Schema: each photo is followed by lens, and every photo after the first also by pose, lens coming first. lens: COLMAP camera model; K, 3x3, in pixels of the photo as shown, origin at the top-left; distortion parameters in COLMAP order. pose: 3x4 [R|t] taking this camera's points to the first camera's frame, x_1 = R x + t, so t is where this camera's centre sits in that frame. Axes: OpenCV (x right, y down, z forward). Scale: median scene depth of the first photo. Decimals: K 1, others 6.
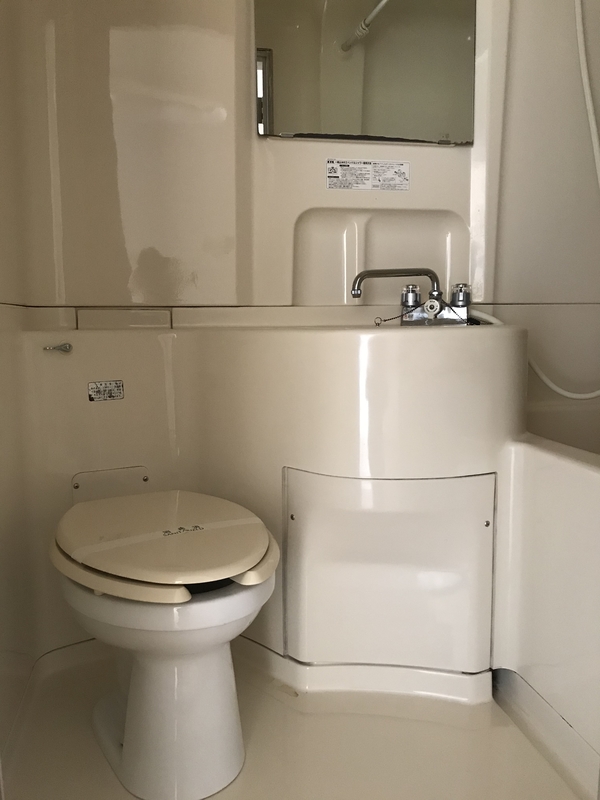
lens RADIAL K [[642.6, 0, 300.0], [0, 642.6, 400.0], [0, 0, 1]] dist [-0.009267, 0.006635]
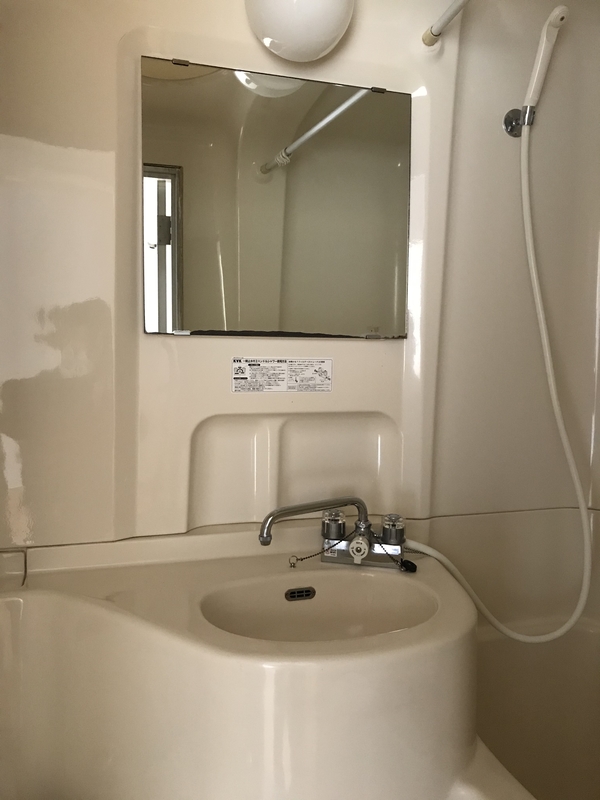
lens RADIAL K [[653.6, 0, 301.2], [0, 653.6, 388.2], [0, 0, 1]] dist [0.026391, -0.008295]
pose [[0.993656, 0.013853, 0.111605, 0.035631], [-0.005644, 0.997276, -0.073541, -0.271158], [-0.112319, 0.072444, 0.991028, 0.161007]]
